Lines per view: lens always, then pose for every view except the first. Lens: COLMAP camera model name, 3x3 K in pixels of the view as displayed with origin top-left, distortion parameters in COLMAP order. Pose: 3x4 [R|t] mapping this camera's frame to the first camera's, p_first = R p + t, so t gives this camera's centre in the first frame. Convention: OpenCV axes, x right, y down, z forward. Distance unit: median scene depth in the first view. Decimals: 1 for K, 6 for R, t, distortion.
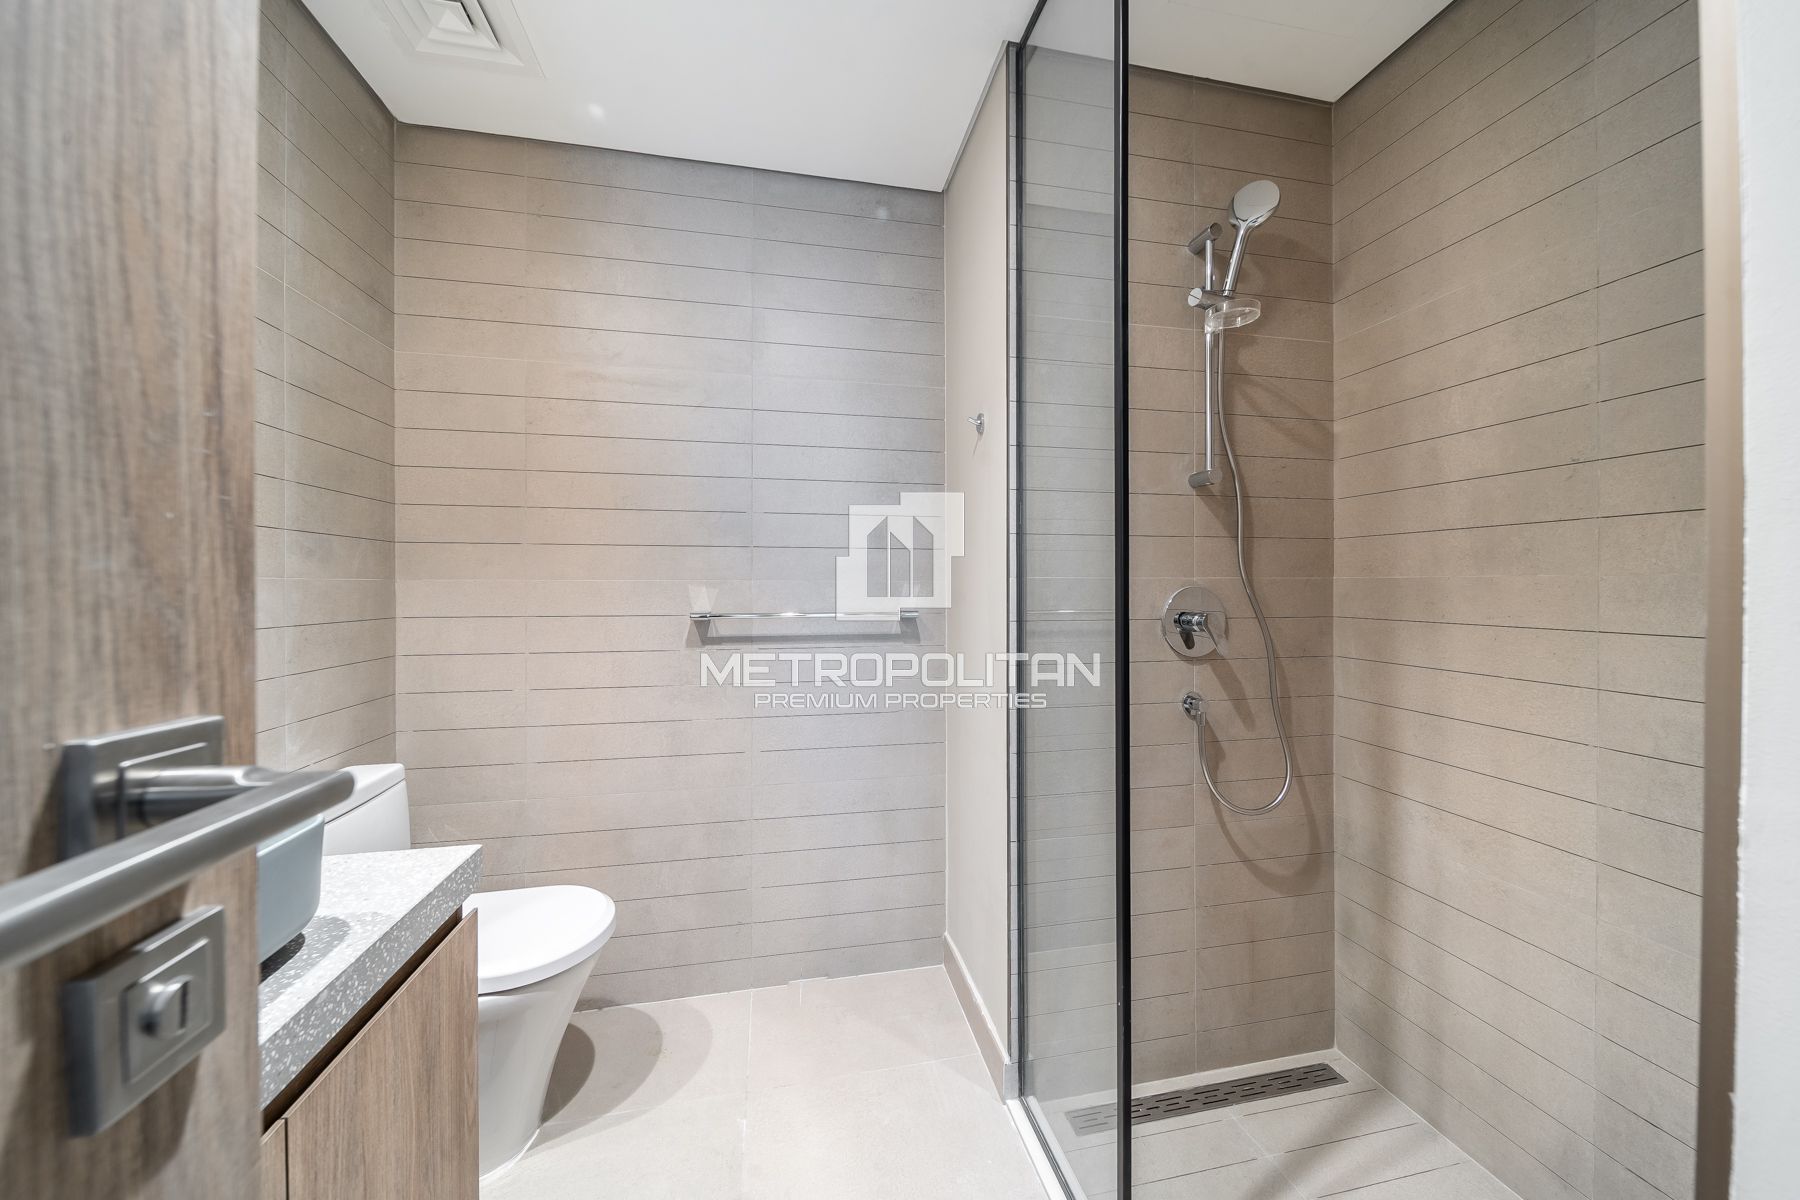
lens RADIAL K [[634.4, 0, 905.4], [0, 634.4, 588.4], [0, 0, 1]] dist [-0.000469, -0.000256]
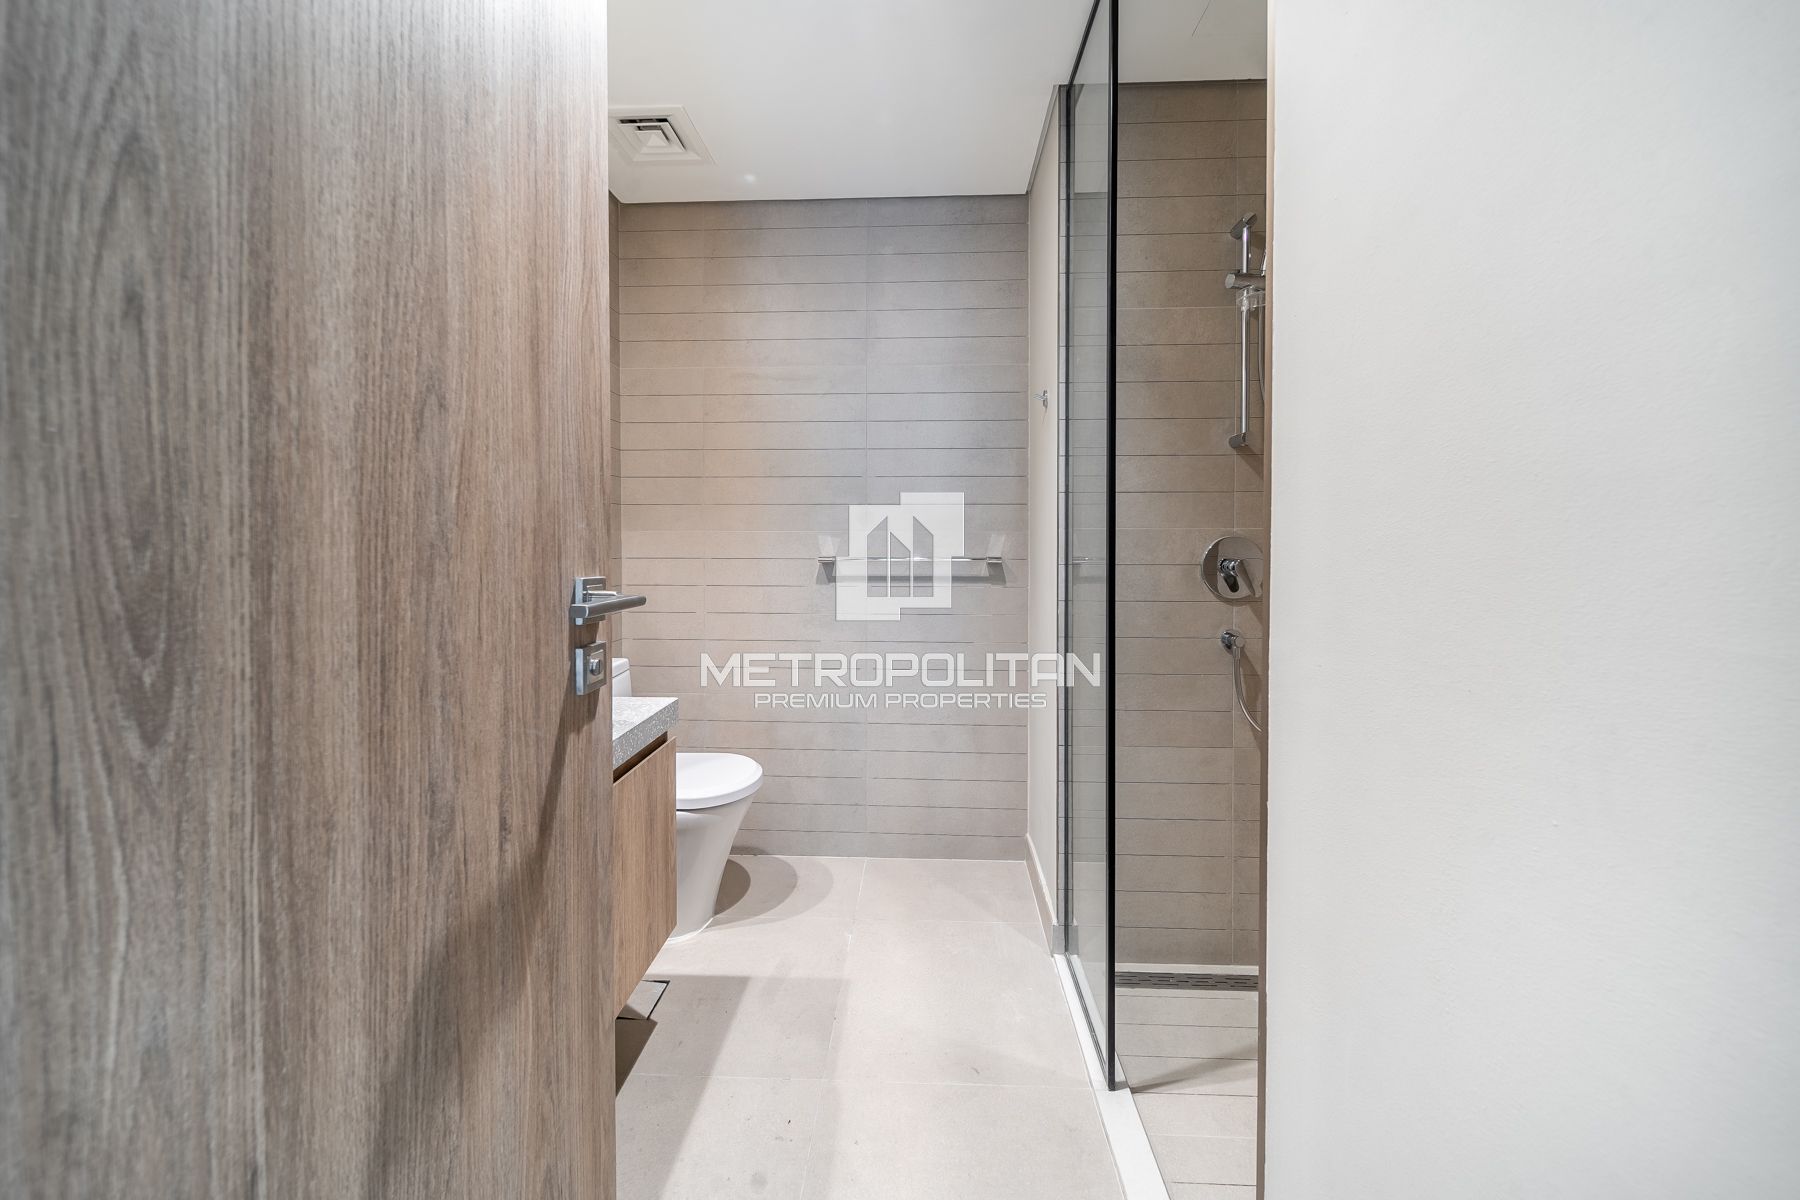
lens RADIAL K [[662.0, 0, 900.5], [0, 662.0, 551.9], [0, 0, 1]] dist [-0.000104, -0.000034]
pose [[0.967524, 0.006620, -0.252691, 0.167373], [-0.002173, 0.999838, 0.017872, 0.004590], [0.252768, -0.016742, 0.967382, -0.265845]]
